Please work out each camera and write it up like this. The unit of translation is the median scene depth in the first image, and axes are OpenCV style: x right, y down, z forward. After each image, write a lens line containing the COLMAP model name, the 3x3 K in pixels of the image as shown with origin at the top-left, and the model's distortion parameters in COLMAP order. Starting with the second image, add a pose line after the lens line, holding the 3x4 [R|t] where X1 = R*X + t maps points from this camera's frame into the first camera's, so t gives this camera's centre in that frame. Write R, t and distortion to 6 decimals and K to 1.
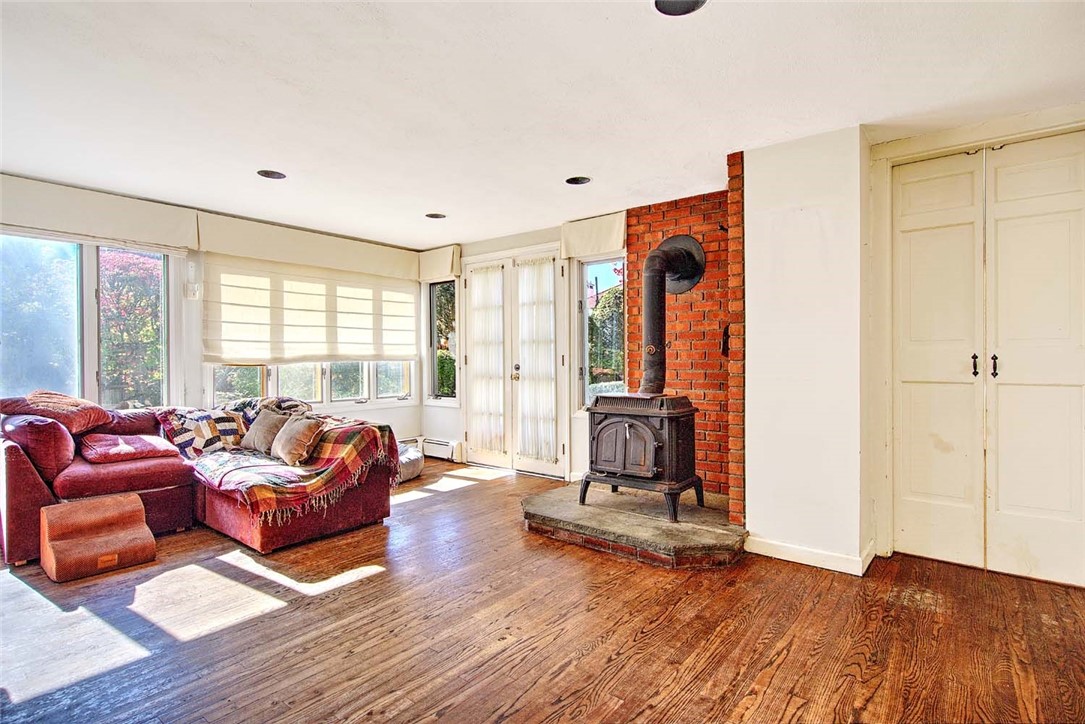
lens RADIAL K [[549.8, 0, 547.0], [0, 549.8, 358.3], [0, 0, 1]] dist [-0.000366, 0.000665]
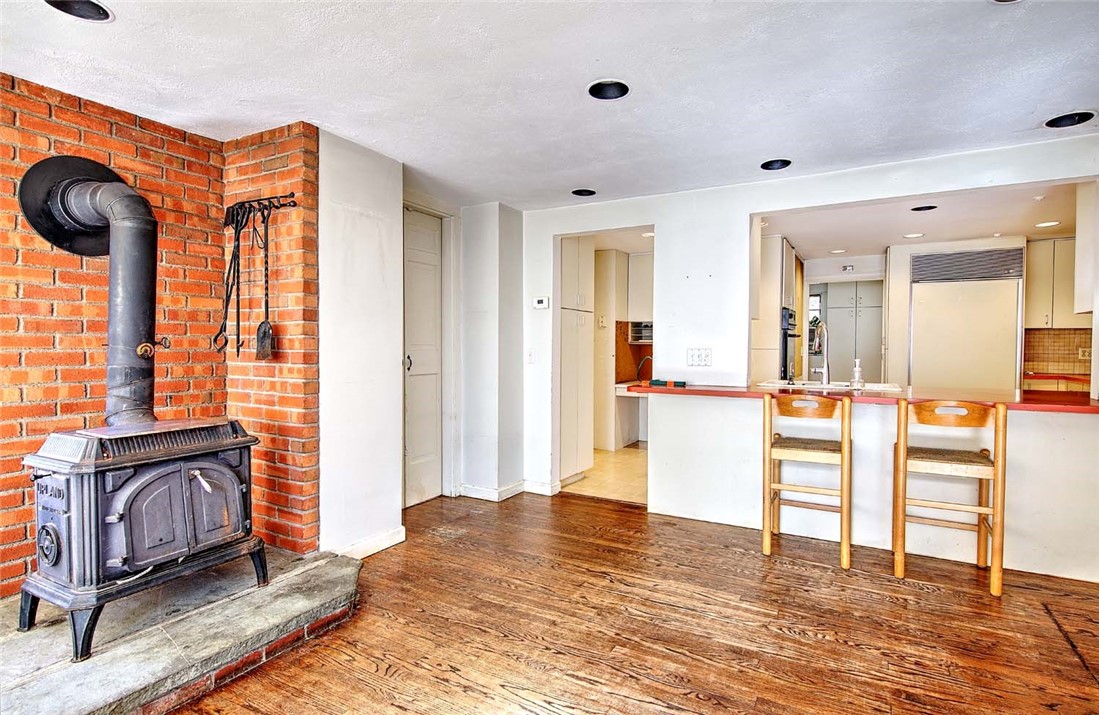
lens RADIAL K [[572.5, 0, 552.3], [0, 572.5, 358.8], [0, 0, 1]] dist [0.001552, -0.000264]
pose [[-0.188672, -0.018325, 0.981869, -0.531522], [-0.000293, 0.999827, 0.018604, -0.018455], [-0.982040, 0.003222, -0.188644, 0.684178]]
